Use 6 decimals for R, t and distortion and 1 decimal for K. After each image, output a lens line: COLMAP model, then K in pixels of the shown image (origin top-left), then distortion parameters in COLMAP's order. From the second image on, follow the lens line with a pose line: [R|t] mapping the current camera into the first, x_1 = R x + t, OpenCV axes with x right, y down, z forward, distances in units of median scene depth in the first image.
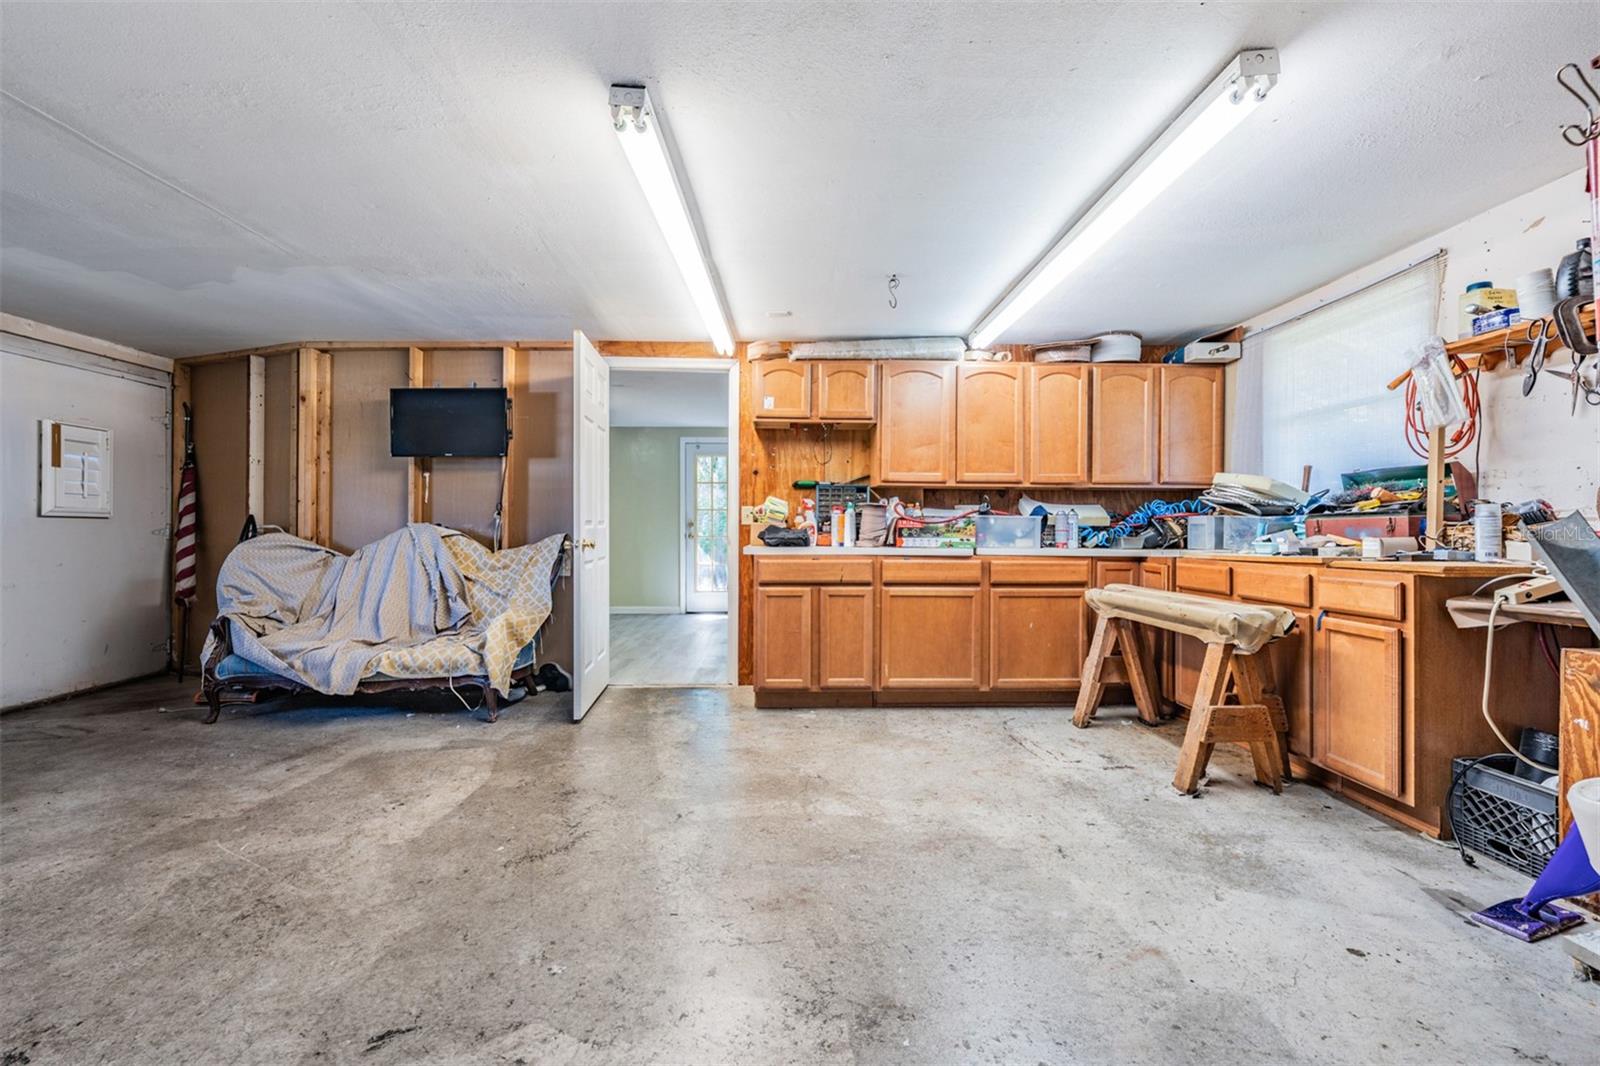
lens RADIAL K [[691.2, 0, 800.0], [0, 691.2, 533.0], [0, 0, 1]] dist [-0.002590, 0.000237]
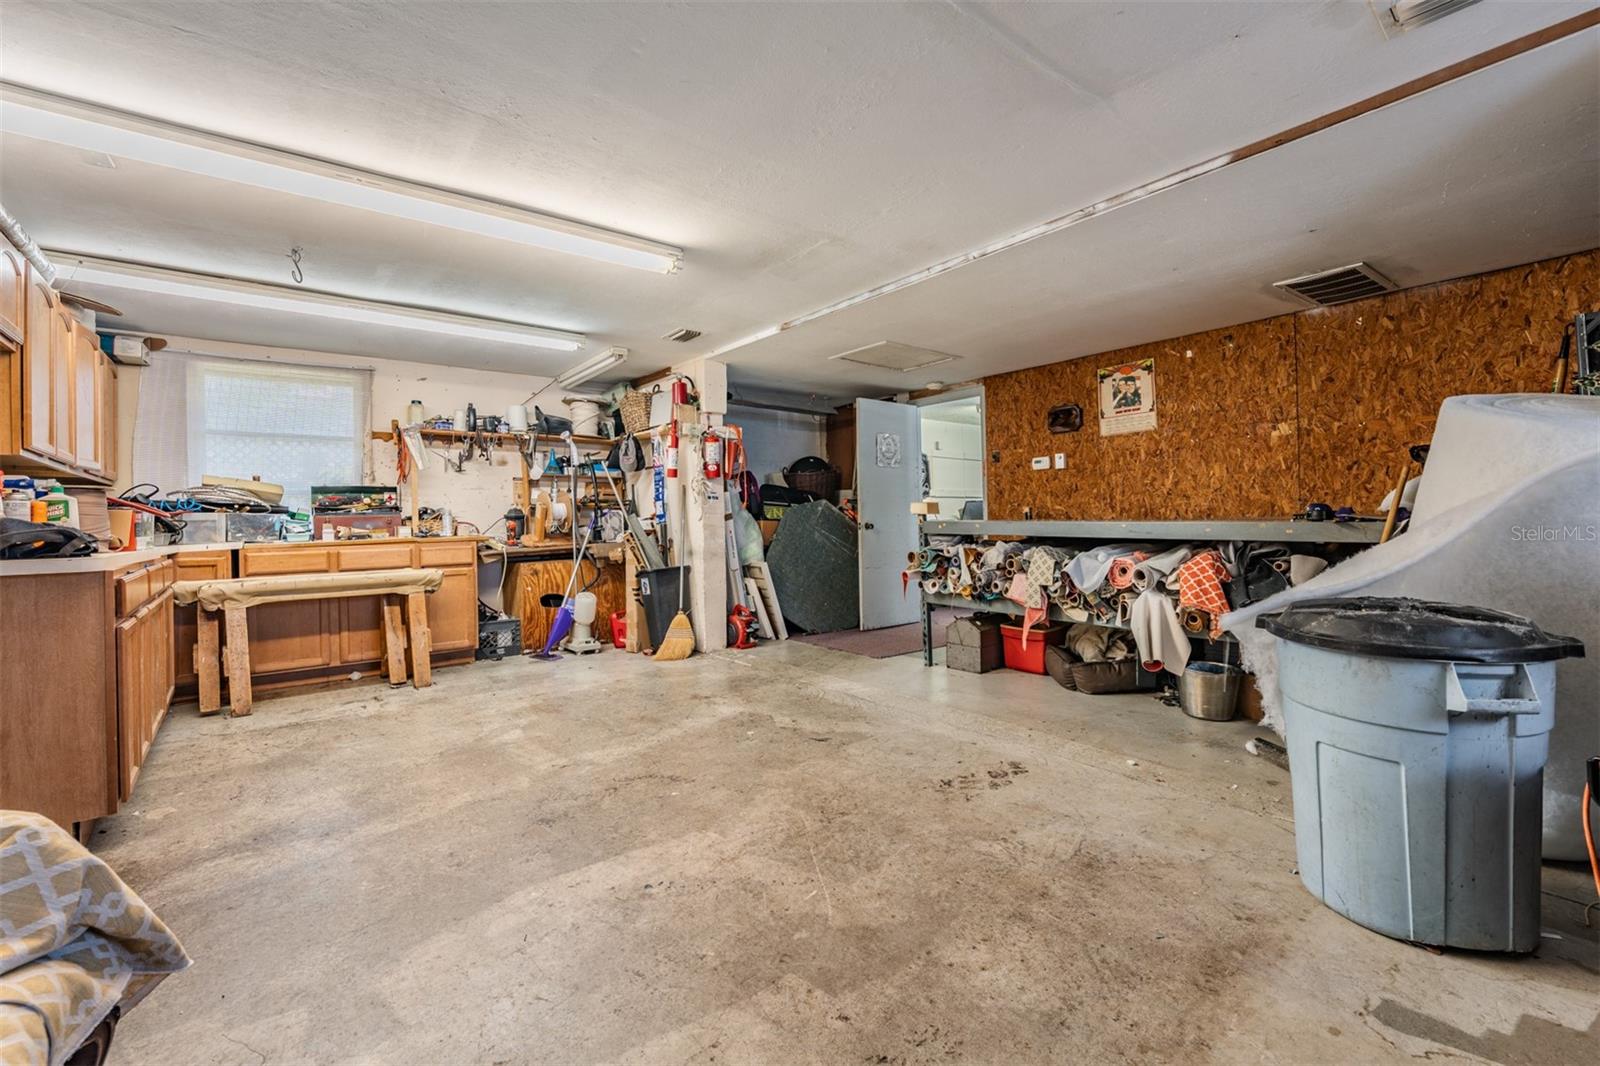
lens RADIAL K [[691.2, 0, 800.0], [0, 691.2, 533.0], [0, 0, 1]] dist [-0.002590, 0.000237]
pose [[-0.619712, -0.008582, 0.784782, -1.441611], [0.021108, 0.999396, 0.027597, -0.011407], [-0.784545, 0.033667, -0.619157, 1.503823]]
